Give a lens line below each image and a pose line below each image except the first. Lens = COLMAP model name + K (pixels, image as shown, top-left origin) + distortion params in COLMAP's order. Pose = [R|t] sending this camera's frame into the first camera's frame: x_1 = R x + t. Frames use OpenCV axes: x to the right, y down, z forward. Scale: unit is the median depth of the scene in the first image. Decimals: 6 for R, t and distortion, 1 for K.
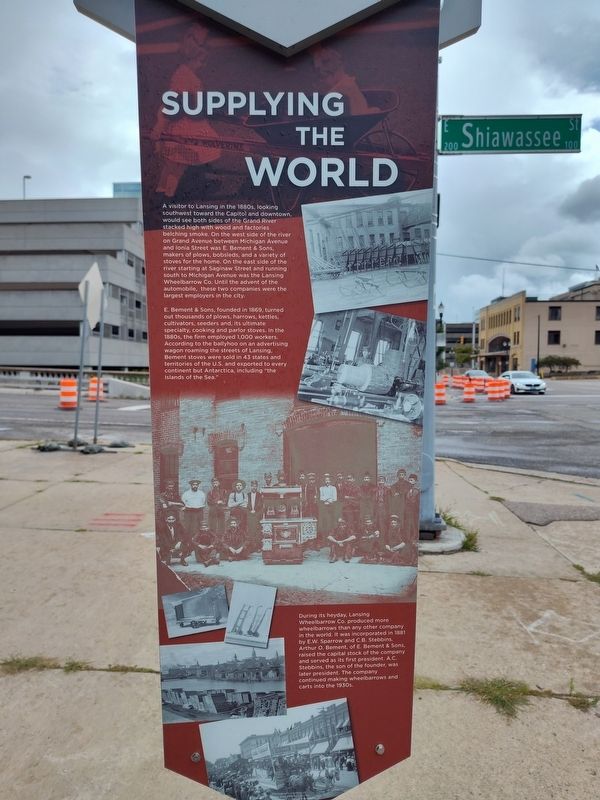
lens RADIAL K [[546.7, 0, 300.5], [0, 546.7, 398.5], [0, 0, 1]] dist [0.011411, -0.028499]
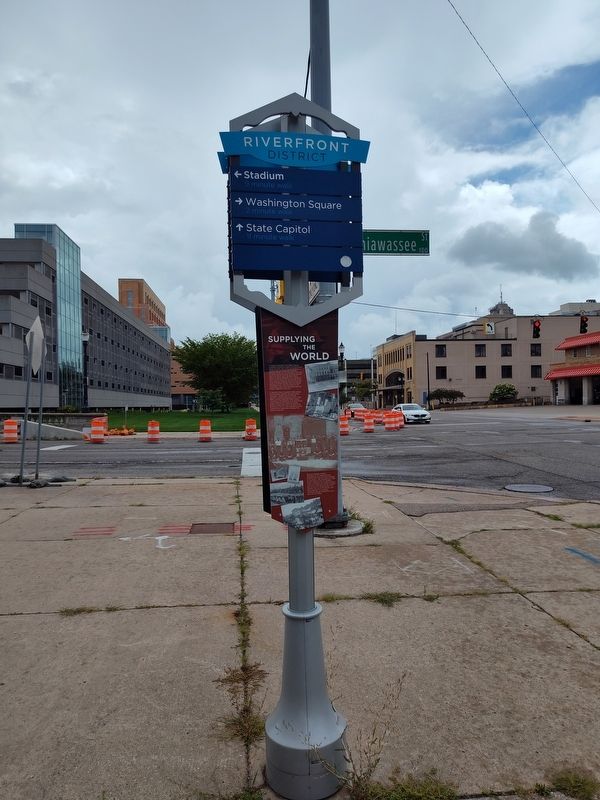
lens RADIAL K [[546.7, 0, 299.8], [0, 546.7, 401.0], [0, 0, 1]] dist [0.011411, -0.028499]
pose [[0.985167, -0.021952, 0.170187, -0.103999], [0.032371, 0.997751, -0.058689, 0.018548], [-0.168516, 0.063328, 0.983663, -0.413711]]
